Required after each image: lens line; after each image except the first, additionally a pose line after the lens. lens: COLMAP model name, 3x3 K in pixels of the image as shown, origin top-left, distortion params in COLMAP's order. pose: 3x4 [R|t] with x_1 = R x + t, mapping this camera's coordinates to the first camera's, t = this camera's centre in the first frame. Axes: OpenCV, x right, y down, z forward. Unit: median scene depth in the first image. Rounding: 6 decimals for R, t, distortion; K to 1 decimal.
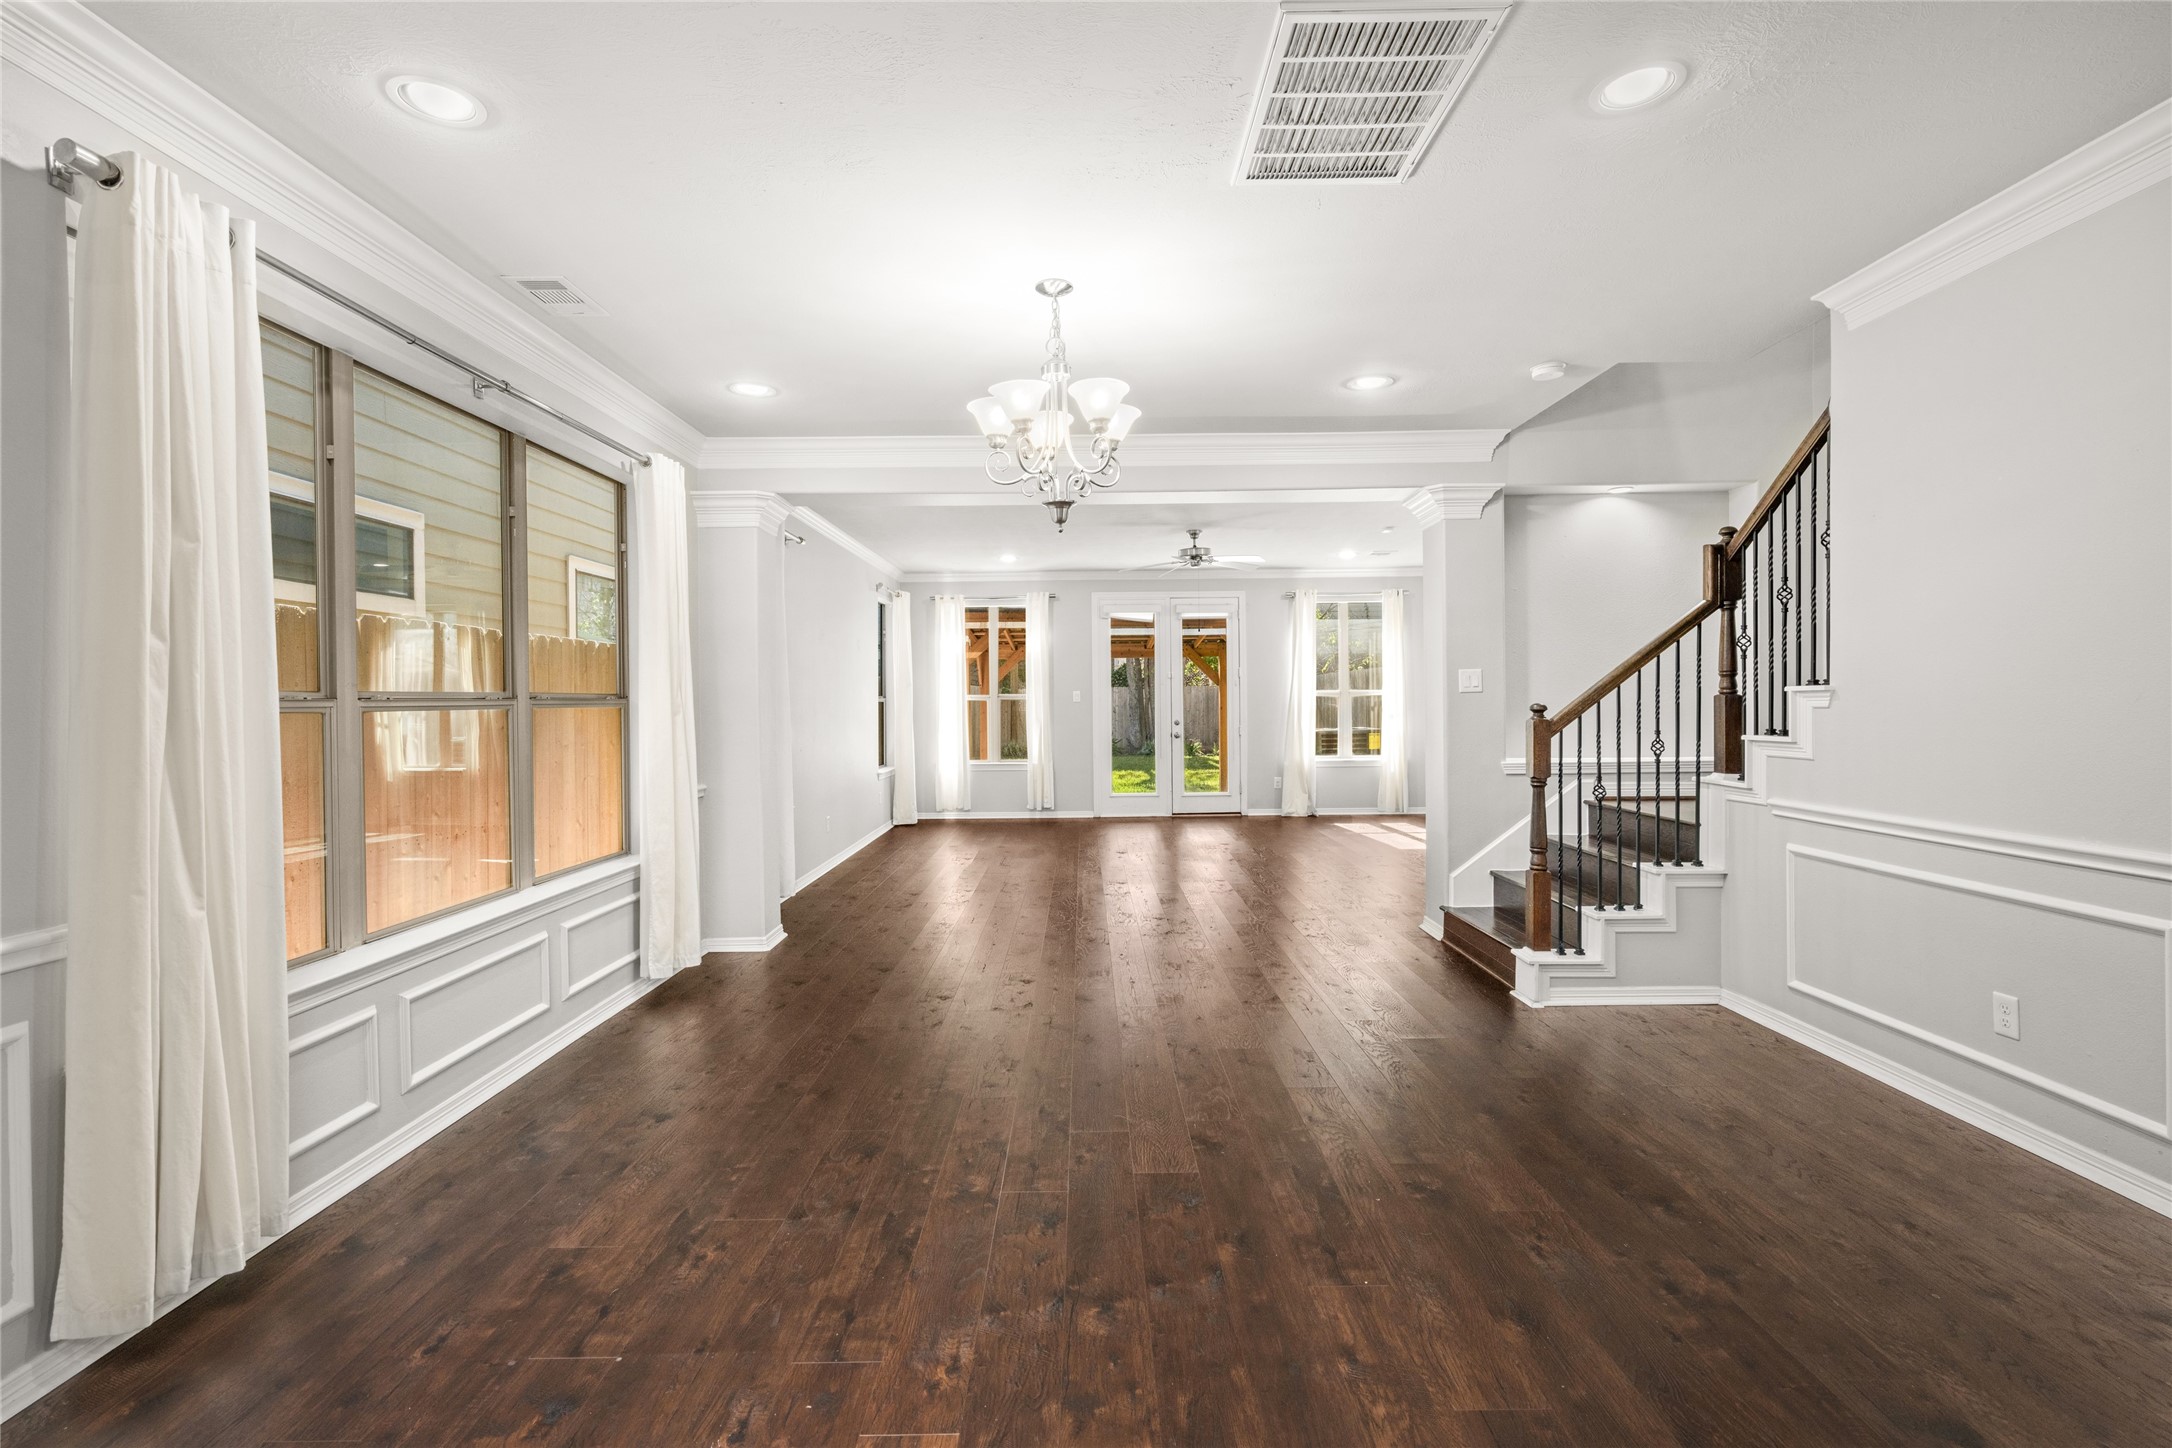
lens RADIAL K [[1003.4, 0, 1074.8], [0, 1003.4, 705.9], [0, 0, 1]] dist [-0.000566, 0.000510]
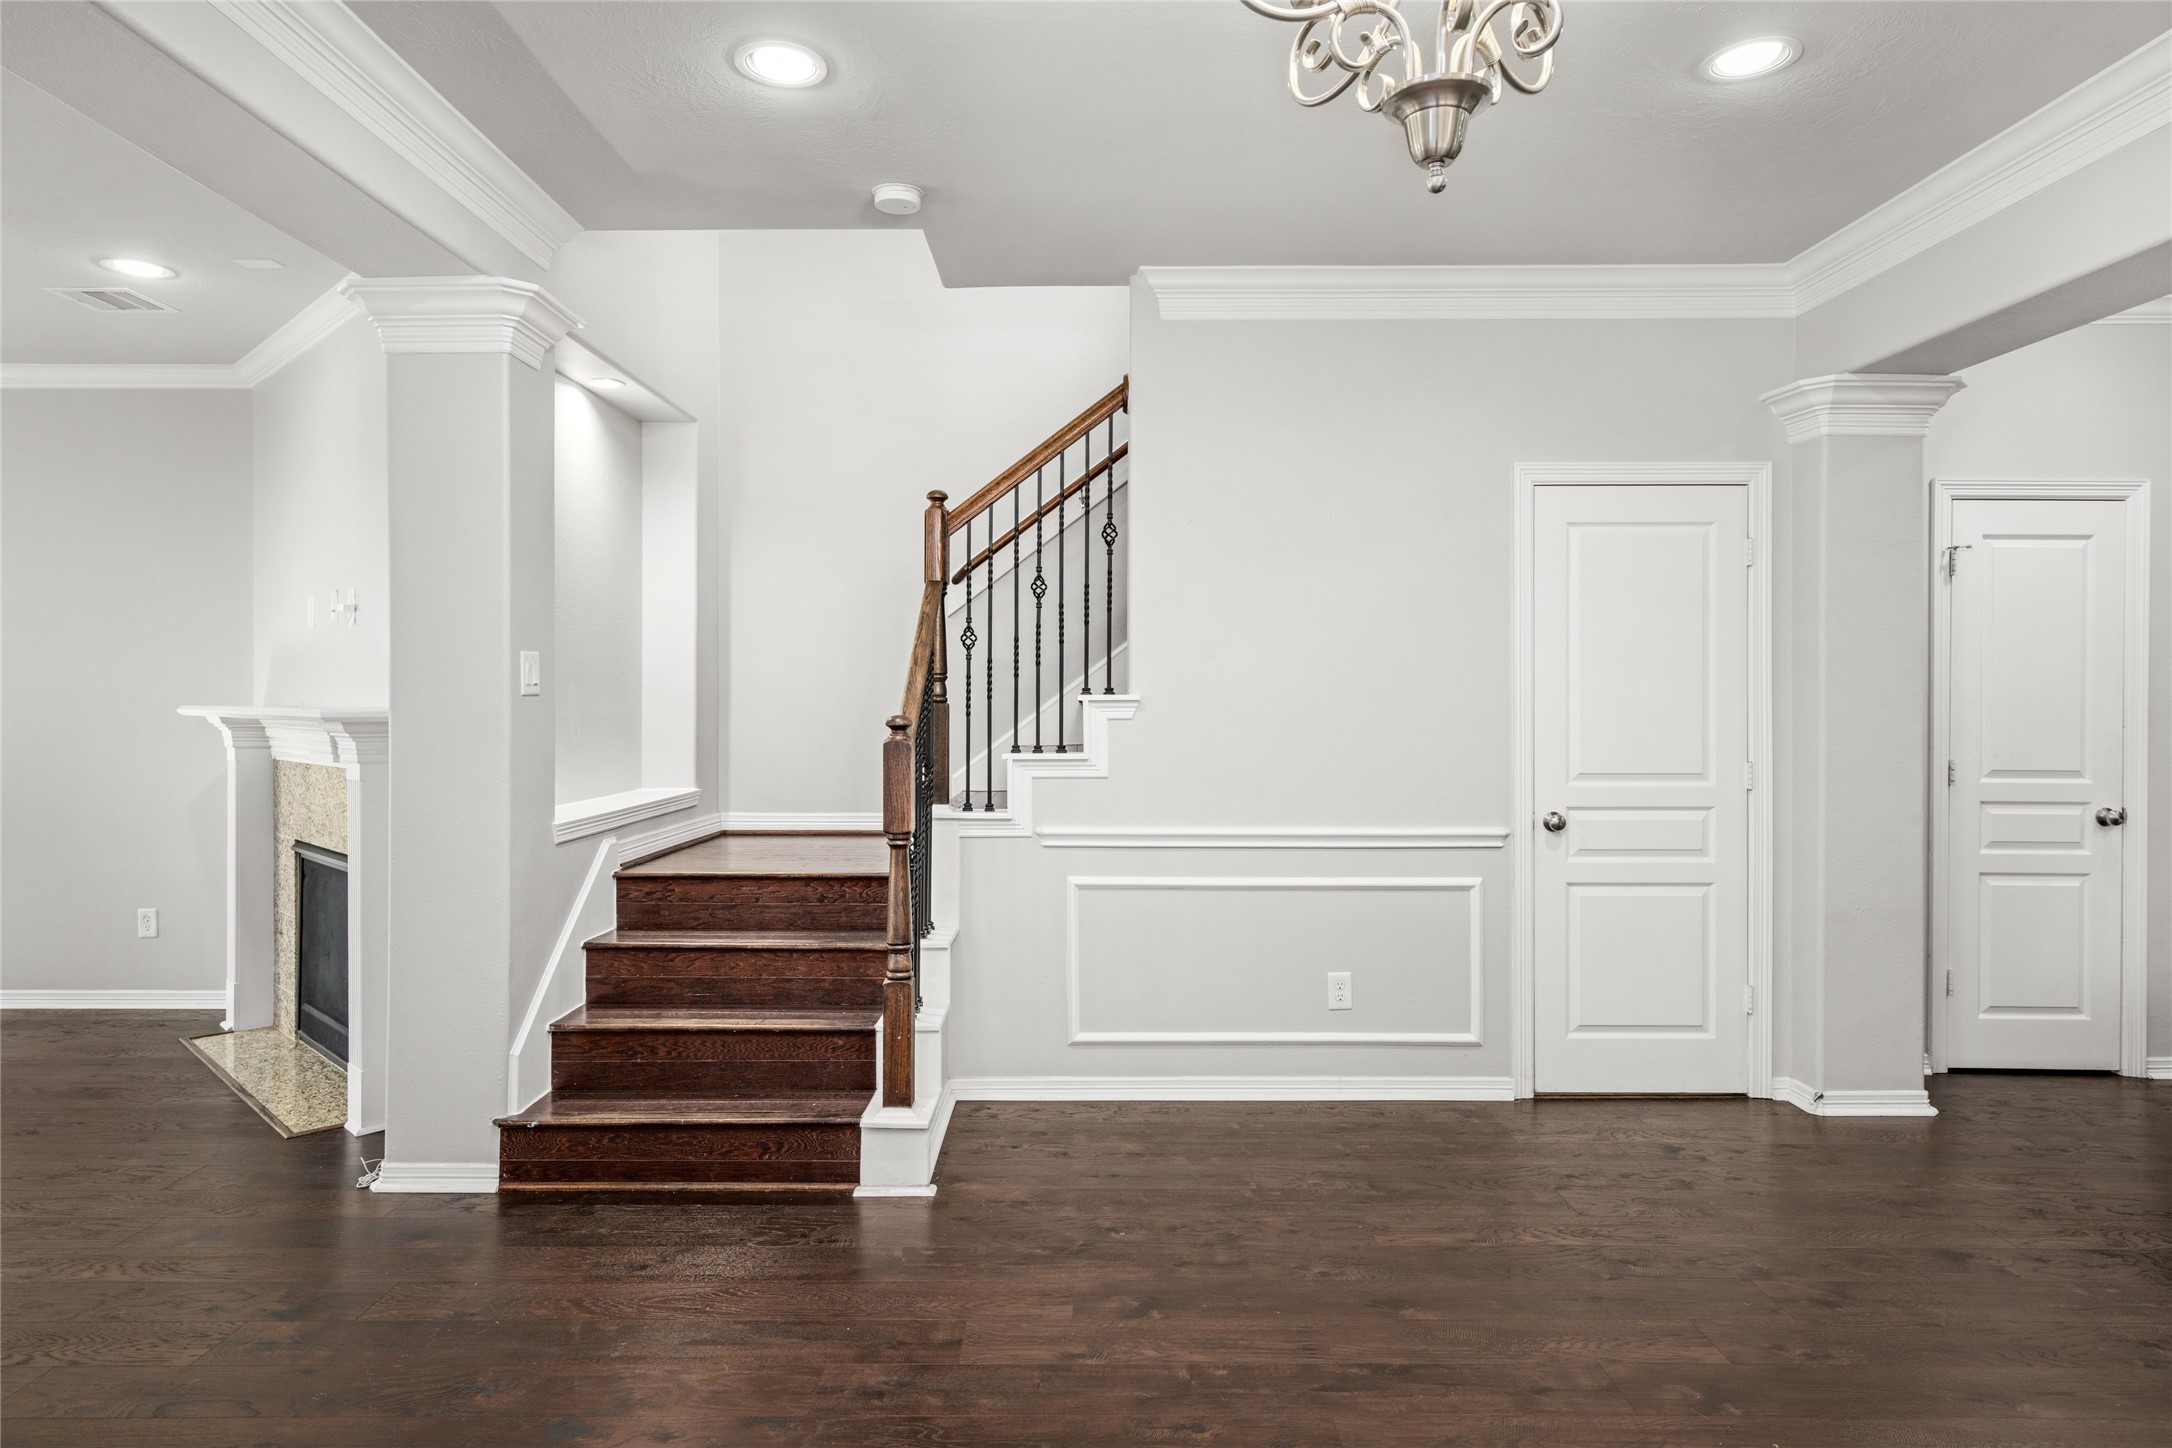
lens RADIAL K [[1258.8, 0, 1078.4], [0, 1258.8, 704.2], [0, 0, 1]] dist [-0.001939, 0.017849]
pose [[-0.004194, 0.007861, 0.999960, -0.134002], [0.005057, 0.999956, -0.007840, -0.001227], [-0.999978, 0.005024, -0.004234, 0.355594]]
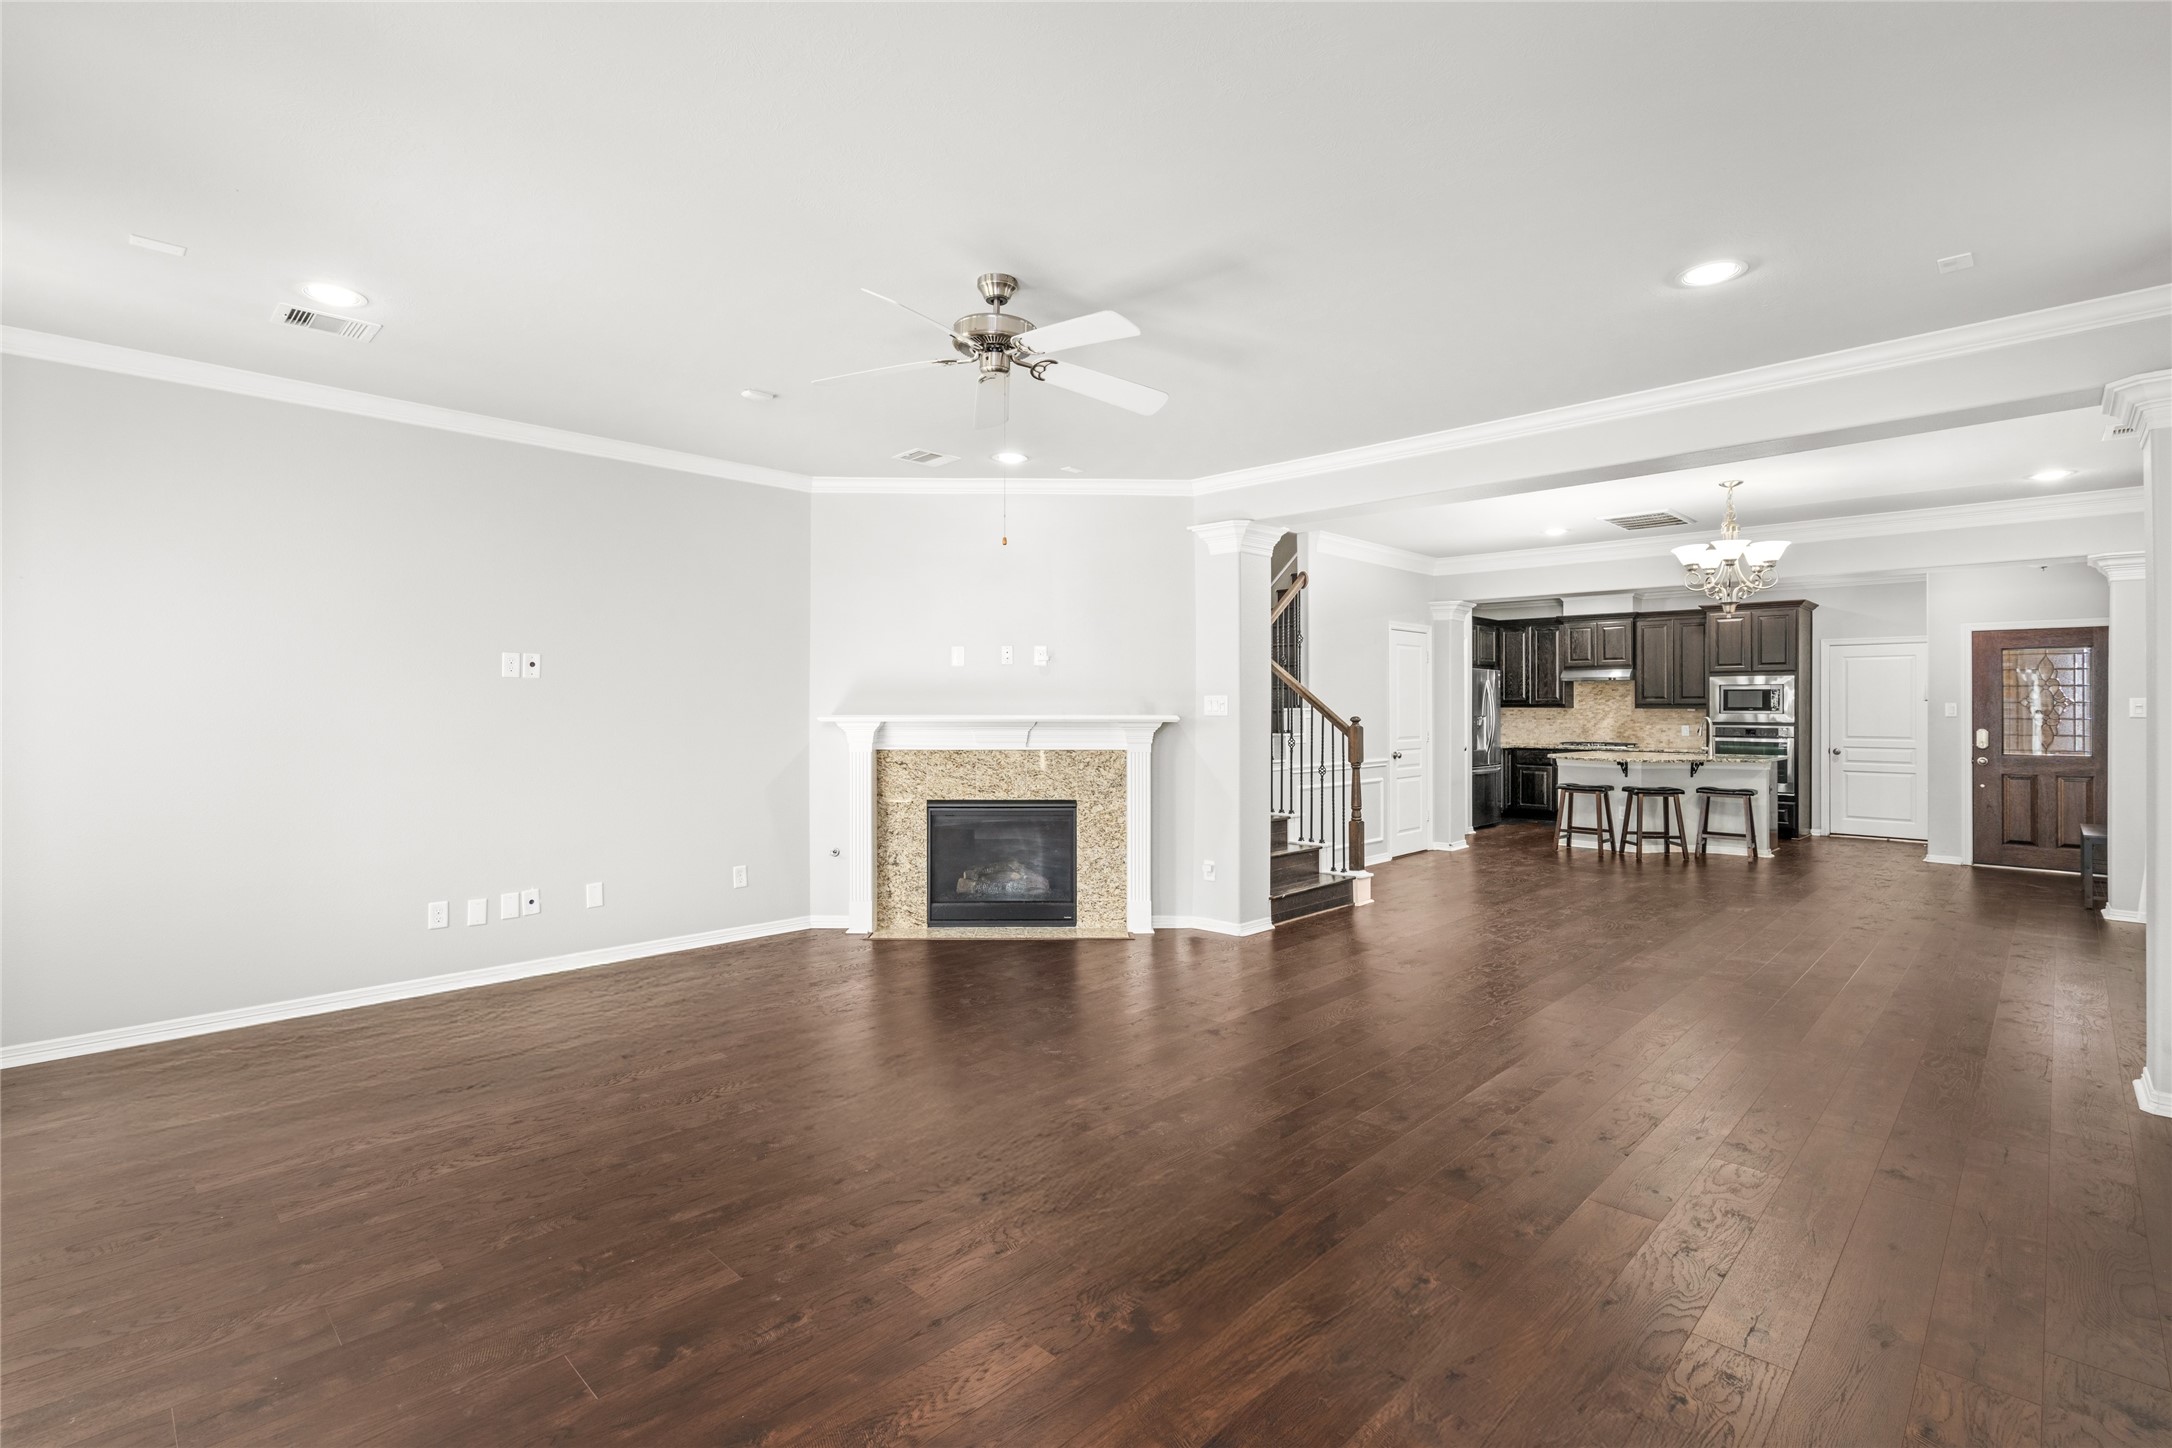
lens RADIAL K [[1003.4, 0, 1074.8], [0, 1003.4, 705.9], [0, 0, 1]] dist [-0.000566, 0.000510]
pose [[-0.718251, 0.013941, 0.695644, -0.133034], [0.012903, 0.999894, -0.006716, -0.005800], [-0.695664, 0.004152, -0.718355, 0.984254]]
